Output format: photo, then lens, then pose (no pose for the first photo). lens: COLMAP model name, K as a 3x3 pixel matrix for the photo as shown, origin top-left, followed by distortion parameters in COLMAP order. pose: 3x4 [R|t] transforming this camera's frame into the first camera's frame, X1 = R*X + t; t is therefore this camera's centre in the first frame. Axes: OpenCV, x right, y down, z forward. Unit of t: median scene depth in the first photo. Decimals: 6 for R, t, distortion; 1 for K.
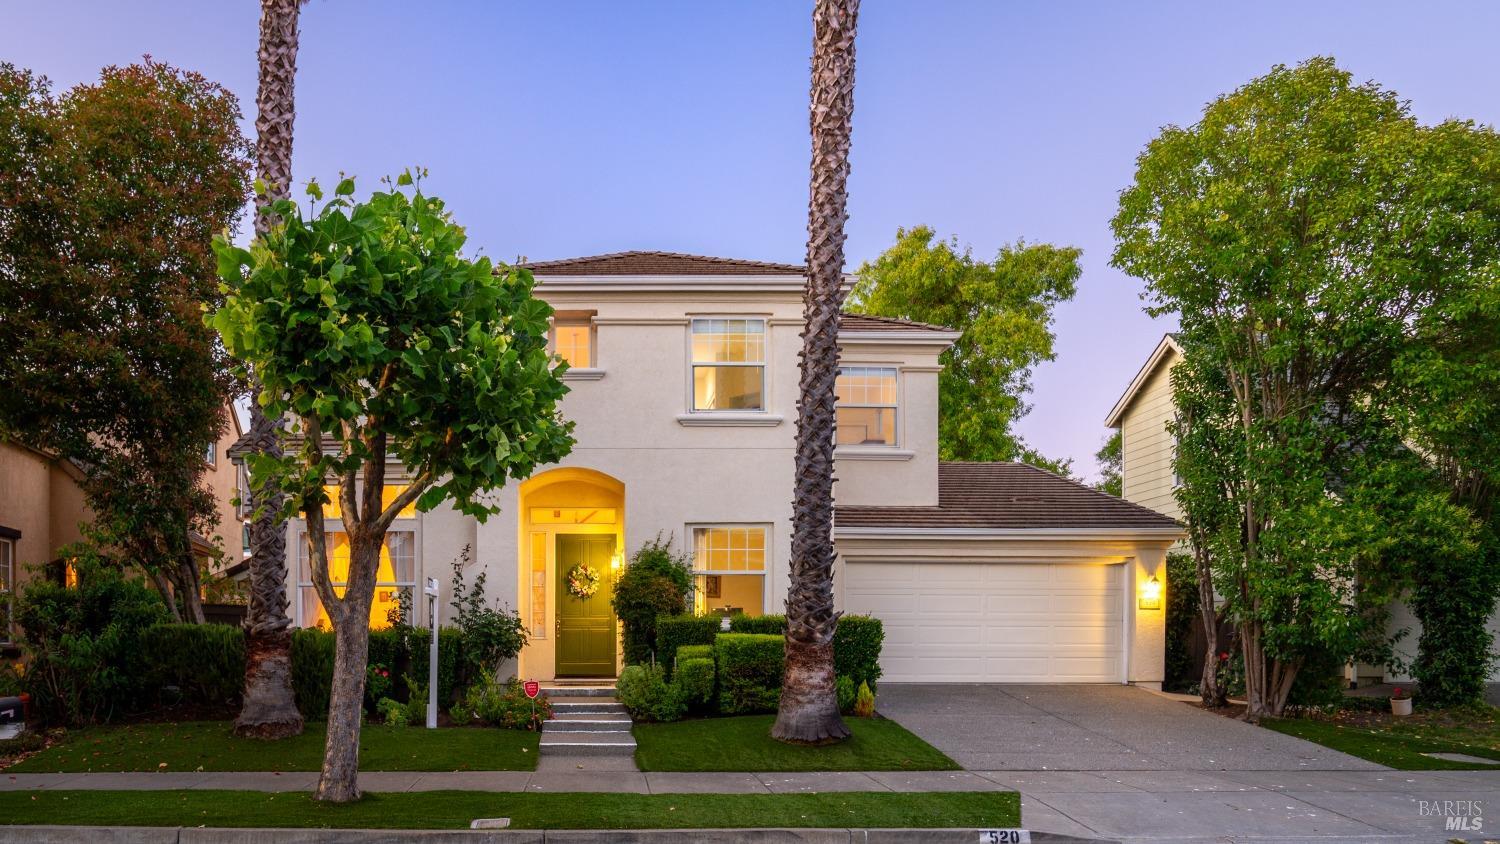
lens RADIAL K [[1044.5, 0, 696.9], [0, 1044.5, 460.5], [0, 0, 1]] dist [-0.011650, -0.000838]
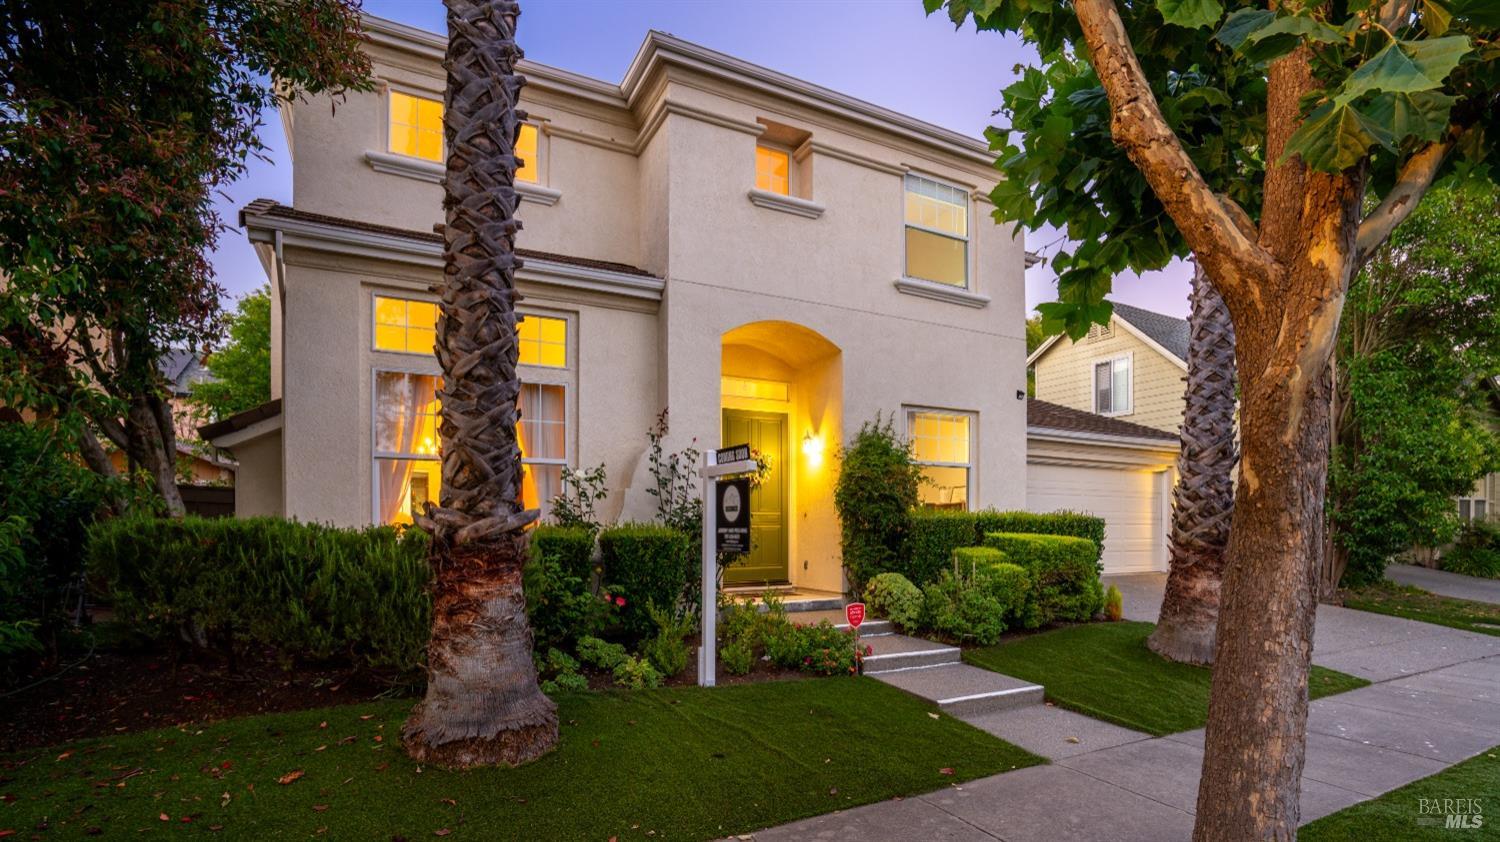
lens RADIAL K [[687.6, 0, 765.5], [0, 687.6, 458.2], [0, 0, 1]] dist [-0.026466, 0.000508]
pose [[0.888643, 0.046113, 0.456276, -0.443349], [-0.076737, 0.995856, 0.048808, 0.103212], [-0.452134, -0.078386, 0.888499, 0.663764]]
